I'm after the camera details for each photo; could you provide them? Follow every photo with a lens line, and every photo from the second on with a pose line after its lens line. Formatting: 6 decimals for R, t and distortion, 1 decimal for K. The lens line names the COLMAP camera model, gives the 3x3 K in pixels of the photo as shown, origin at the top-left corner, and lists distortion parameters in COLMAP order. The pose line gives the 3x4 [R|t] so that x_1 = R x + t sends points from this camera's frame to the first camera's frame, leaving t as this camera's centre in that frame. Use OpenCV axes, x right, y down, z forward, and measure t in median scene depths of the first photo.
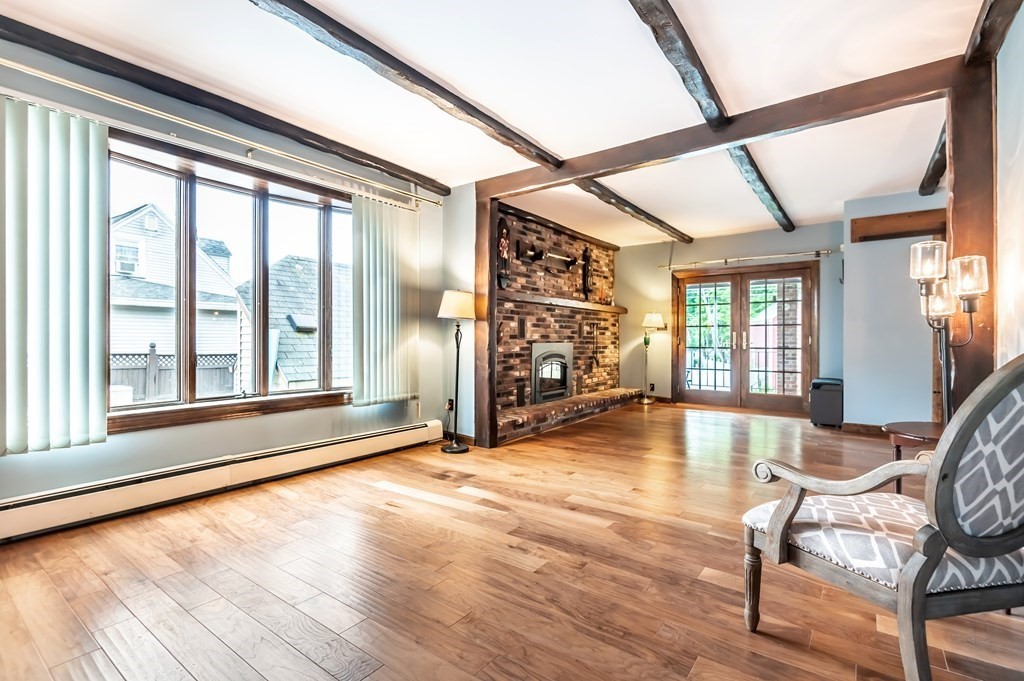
lens RADIAL K [[470.0, 0, 509.5], [0, 470.0, 342.2], [0, 0, 1]] dist [0.003921, -0.007695]
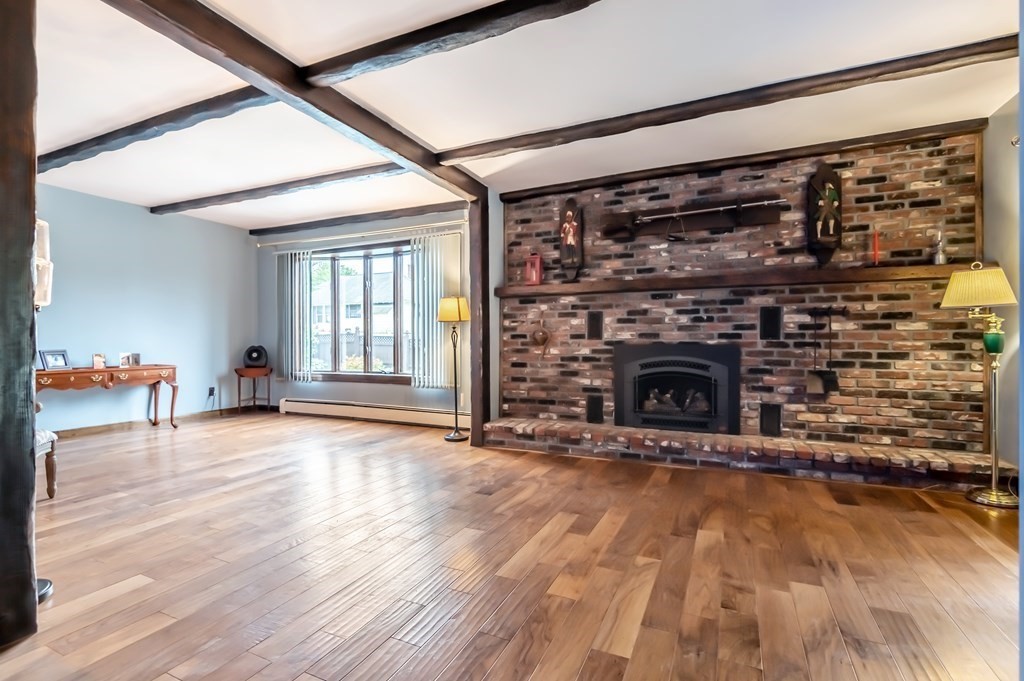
lens RADIAL K [[470.0, 0, 512.4], [0, 470.0, 343.2], [0, 0, 1]] dist [0.003921, -0.007695]
pose [[0.199106, 0.004578, -0.979967, 0.780804], [-0.003954, 0.999985, 0.003868, -0.002402], [0.979970, 0.003105, 0.199121, 0.702587]]
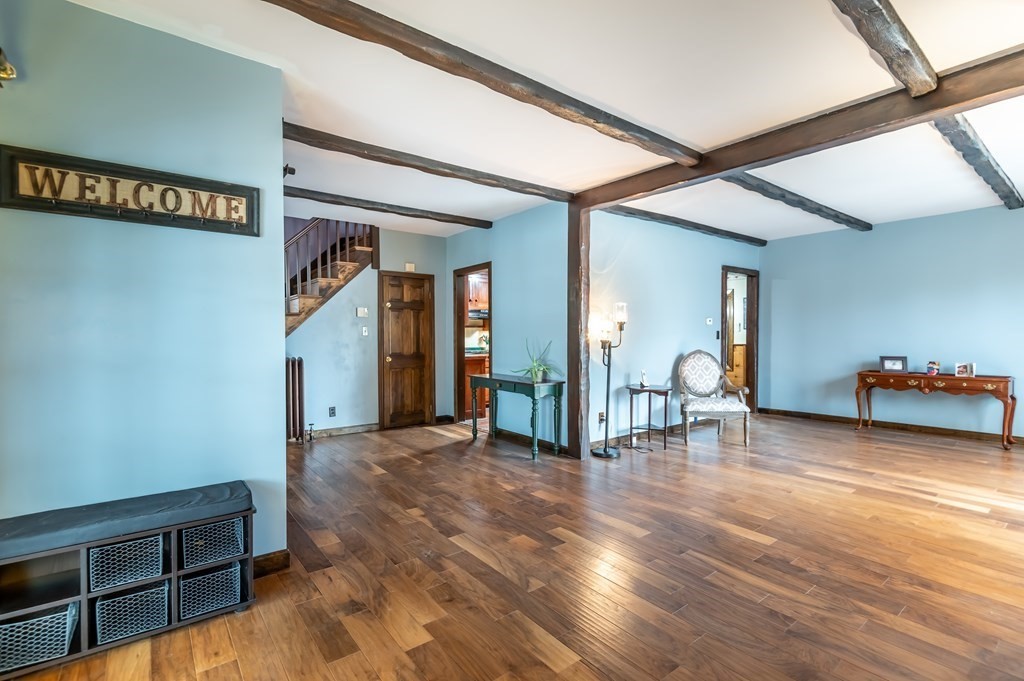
lens RADIAL K [[470.0, 0, 509.9], [0, 470.0, 338.2], [0, 0, 1]] dist [0.003921, -0.007695]
pose [[-0.962689, 0.002272, 0.270601, 0.340856], [0.005713, 0.999913, 0.011929, -0.038415], [-0.270550, 0.013030, -0.962618, 1.271372]]
